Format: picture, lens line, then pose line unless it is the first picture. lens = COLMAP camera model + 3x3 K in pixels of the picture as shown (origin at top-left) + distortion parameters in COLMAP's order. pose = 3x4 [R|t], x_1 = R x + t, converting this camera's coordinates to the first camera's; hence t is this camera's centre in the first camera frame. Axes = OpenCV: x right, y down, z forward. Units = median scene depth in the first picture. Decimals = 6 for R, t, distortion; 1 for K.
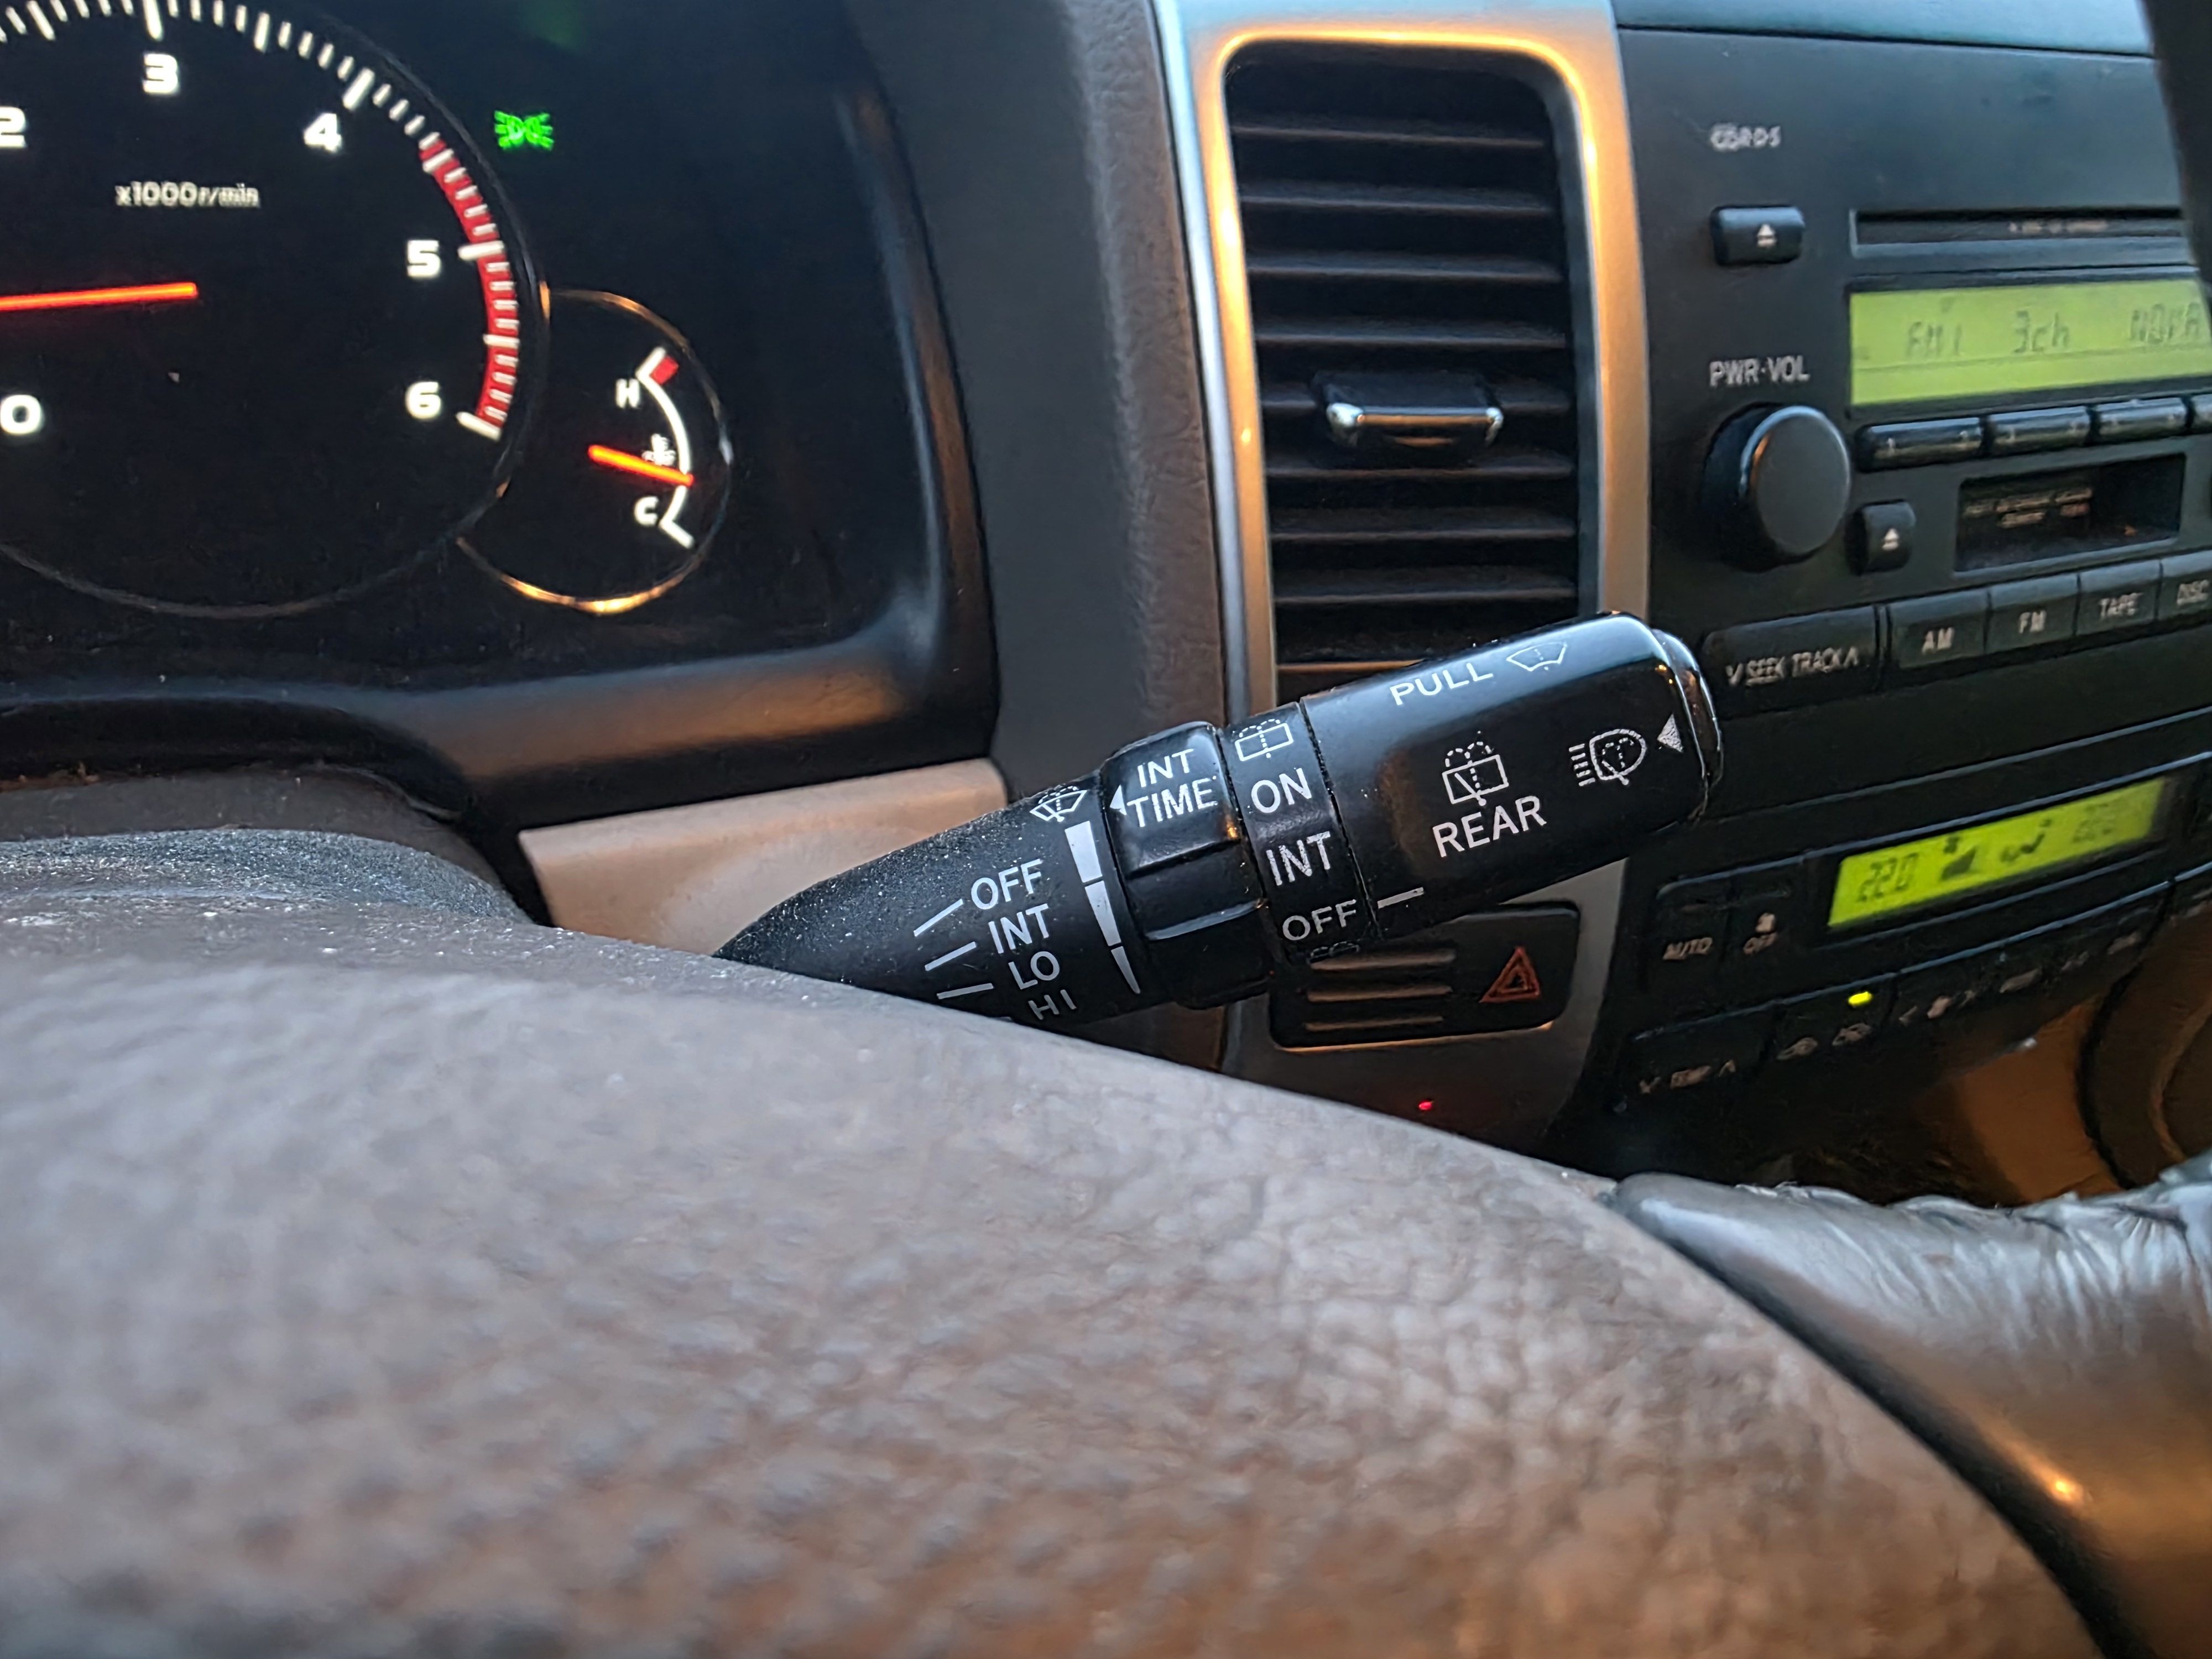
lens RADIAL K [[1482.7, 0, 1108.3], [0, 1482.7, 841.5], [0, 0, 1]] dist [0.043148, -0.042283]
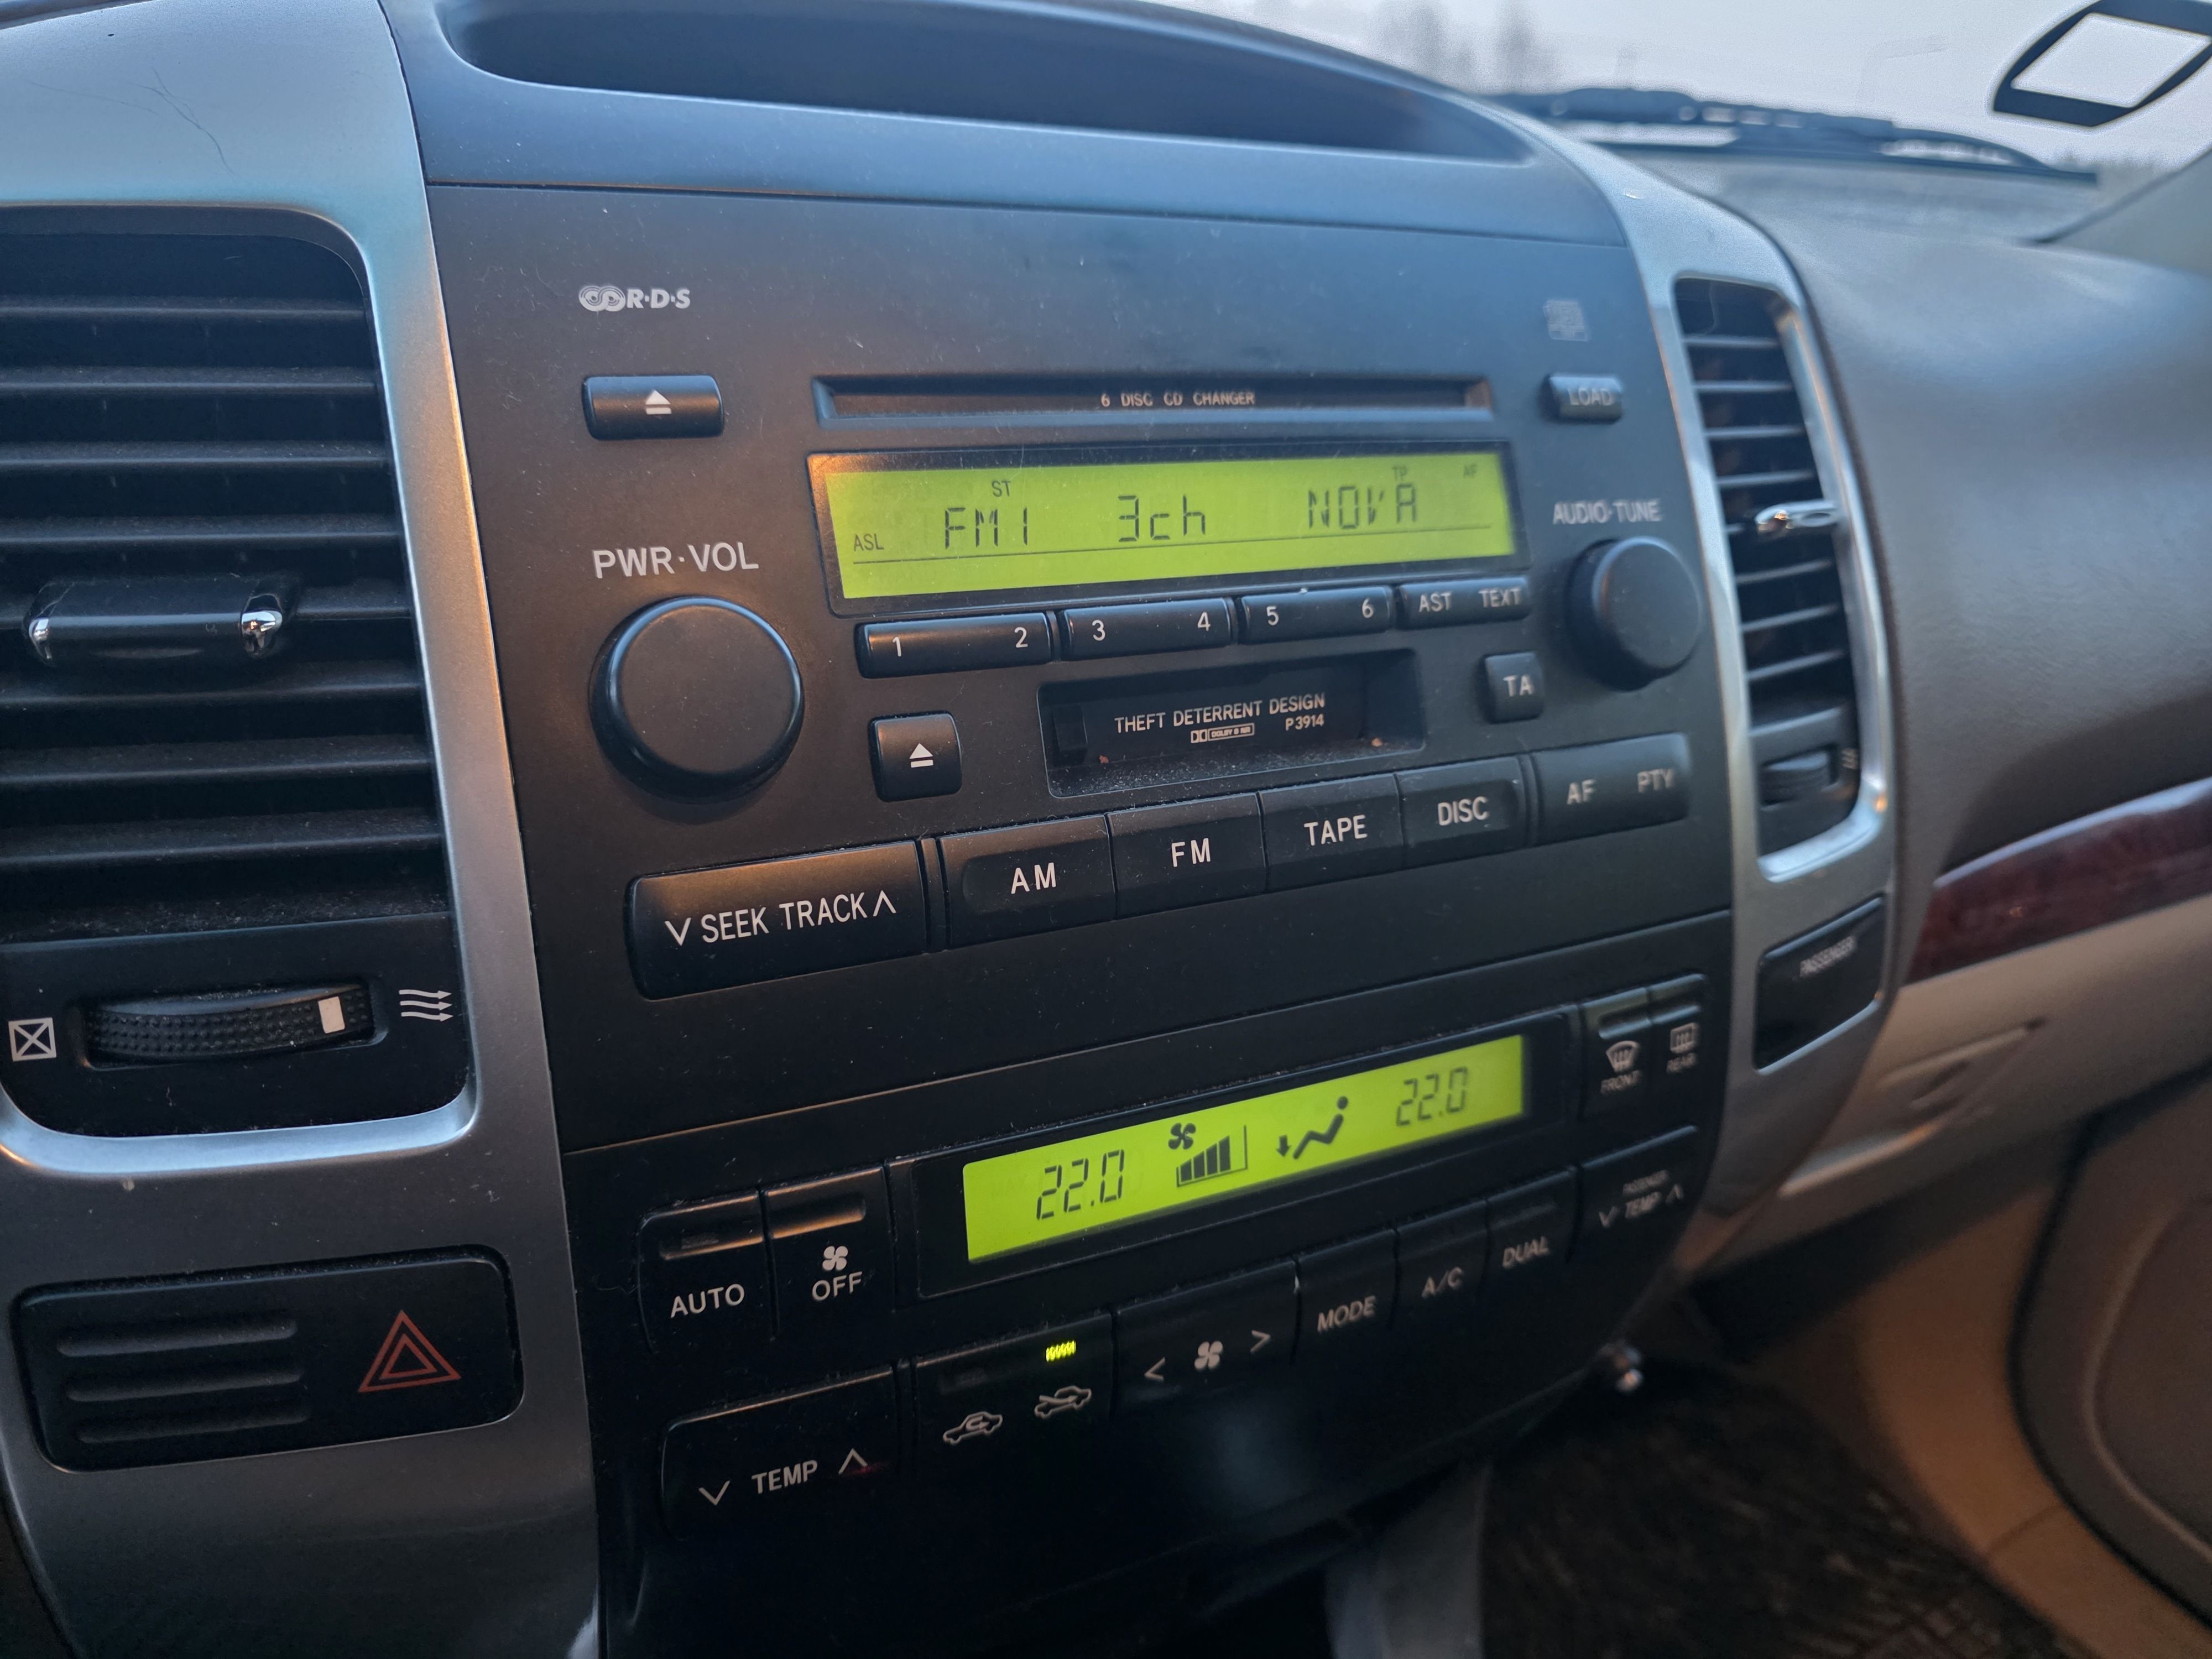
lens RADIAL K [[1482.7, 0, 1109.4], [0, 1482.7, 816.4], [0, 0, 1]] dist [0.043148, -0.042283]
pose [[0.998628, -0.048472, -0.019827, 0.605626], [0.042877, 0.974127, -0.221896, 0.010542], [0.030070, 0.220742, 0.974869, 0.219966]]
